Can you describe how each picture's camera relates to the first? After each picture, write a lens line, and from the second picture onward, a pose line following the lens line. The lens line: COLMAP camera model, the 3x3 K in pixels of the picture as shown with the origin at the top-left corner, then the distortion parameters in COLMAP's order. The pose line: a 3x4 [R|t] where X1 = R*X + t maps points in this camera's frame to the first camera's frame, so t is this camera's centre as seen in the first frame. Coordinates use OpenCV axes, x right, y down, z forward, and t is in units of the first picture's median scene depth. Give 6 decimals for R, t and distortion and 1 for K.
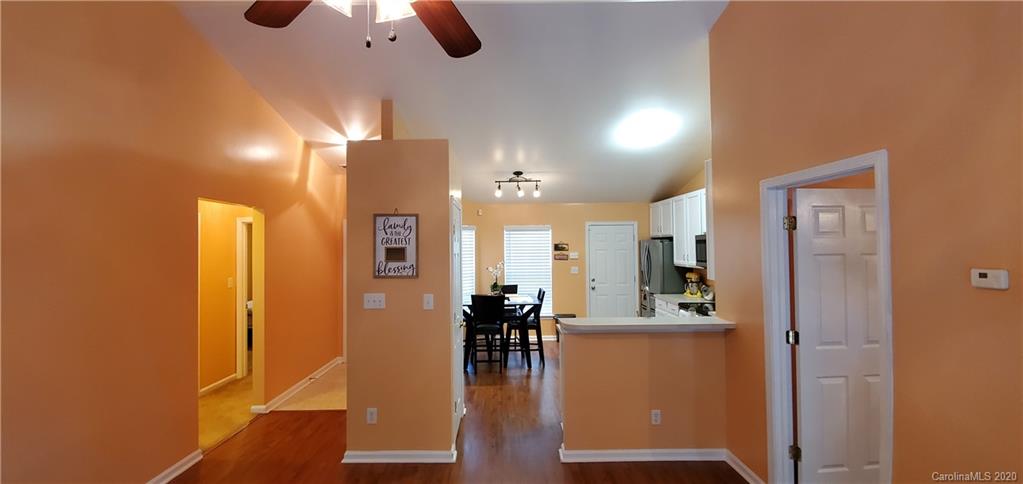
lens RADIAL K [[406.9, 0, 500.8], [0, 406.9, 237.4], [0, 0, 1]] dist [0.011462, -0.016091]
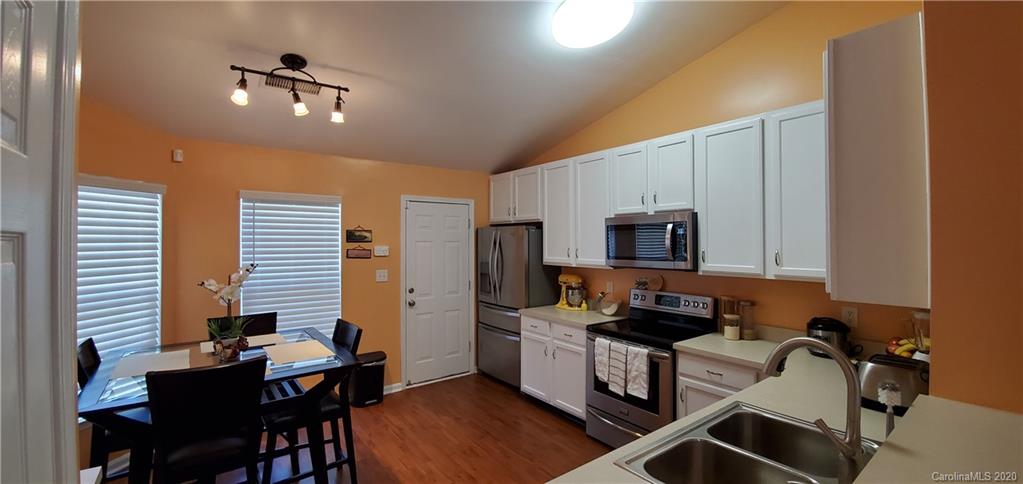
lens RADIAL K [[406.9, 0, 500.8], [0, 406.9, 237.4], [0, 0, 1]] dist [0.011462, -0.016091]
pose [[0.806114, 0.014095, 0.591592, -0.041611], [-0.021264, 0.999761, 0.005154, 0.027618], [-0.591378, -0.016734, 0.806221, 0.622832]]
